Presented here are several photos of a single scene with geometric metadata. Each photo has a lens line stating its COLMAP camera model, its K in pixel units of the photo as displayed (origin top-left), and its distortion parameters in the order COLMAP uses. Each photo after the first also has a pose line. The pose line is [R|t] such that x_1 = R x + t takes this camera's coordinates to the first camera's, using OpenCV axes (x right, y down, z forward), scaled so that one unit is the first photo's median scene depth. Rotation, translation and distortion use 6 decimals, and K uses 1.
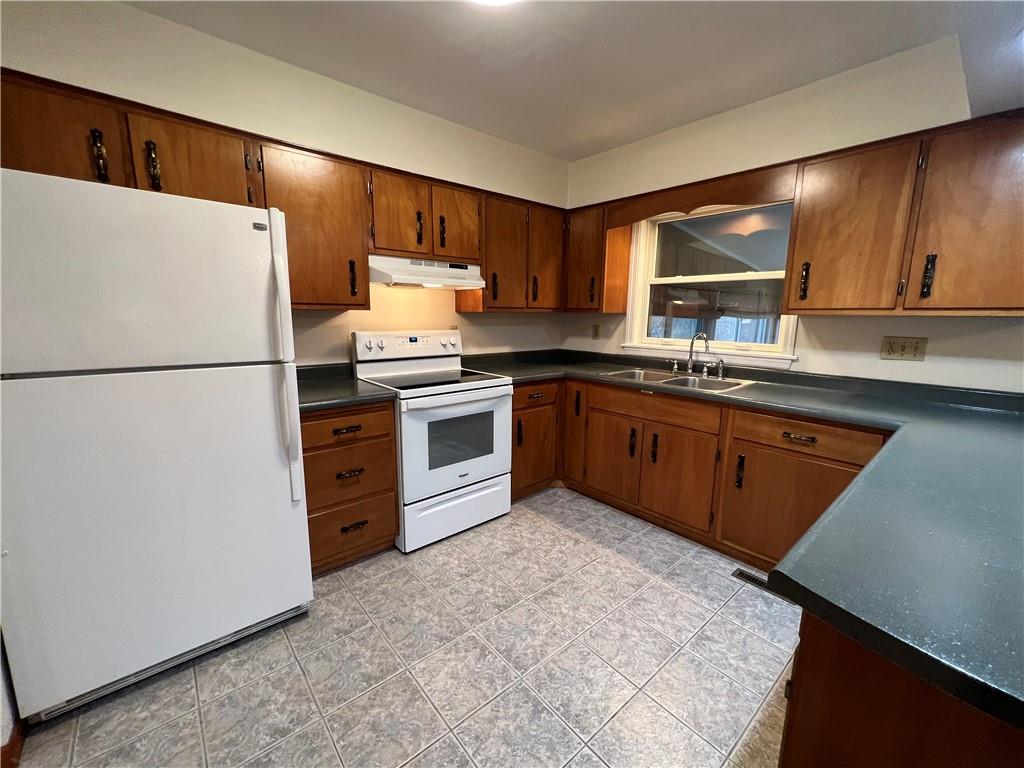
lens RADIAL K [[421.0, 0, 511.7], [0, 421.0, 387.0], [0, 0, 1]] dist [0.001750, 0.000662]
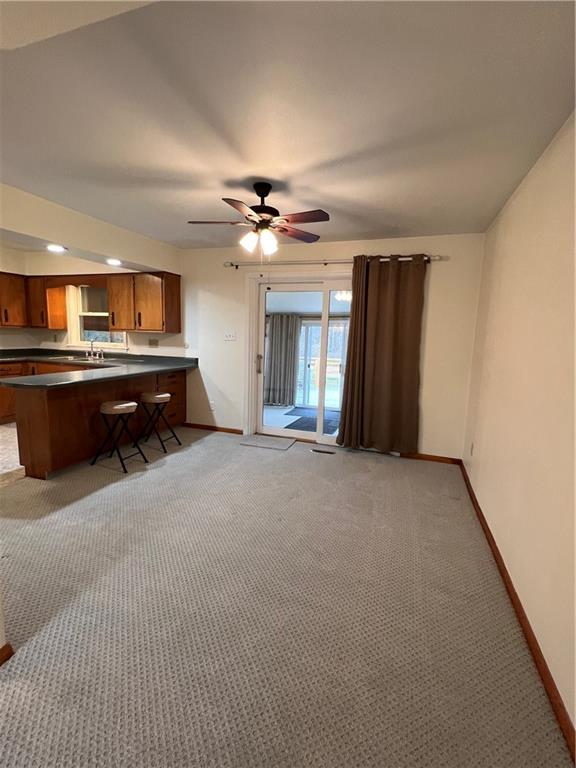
lens RADIAL K [[348.9, 0, 287.2], [0, 348.9, 384.7], [0, 0, 1]] dist [-0.004124, 0.000259]
pose [[0.870355, -0.056252, 0.489201, 0.487929], [0.064880, 0.997893, -0.000685, 0.215743], [-0.488132, 0.032335, 0.872171, -1.304228]]
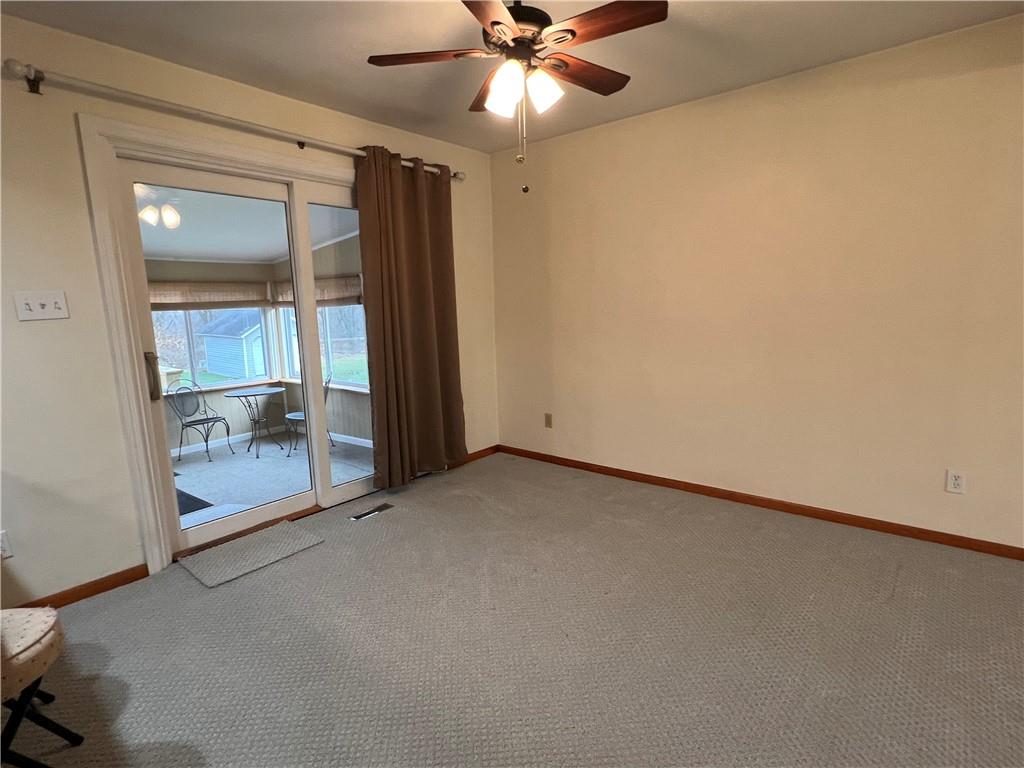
lens RADIAL K [[524.9, 0, 501.5], [0, 524.9, 393.5], [0, 0, 1]] dist [0.002137, 0.000788]
pose [[-0.143248, -0.182260, 0.972760, 0.130409], [0.192705, 0.958948, 0.208049, 0.038628], [-0.970745, 0.217258, -0.102245, -0.147208]]
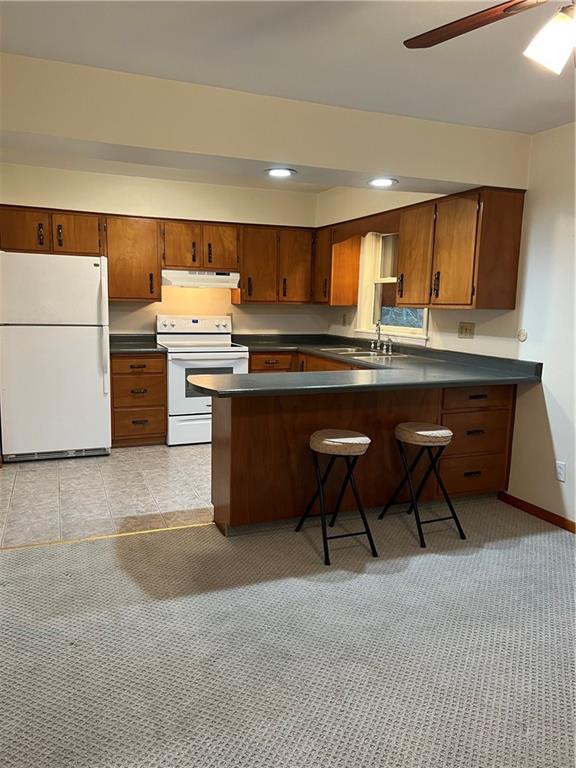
lens RADIAL K [[576.2, 0, 280.9], [0, 576.2, 387.8], [0, 0, 1]] dist [0.046951, -0.021050]
pose [[0.942405, 0.056982, -0.329585, 0.885532], [-0.066934, 0.997578, -0.018920, 0.171302], [0.327709, 0.039891, 0.943936, -1.005569]]
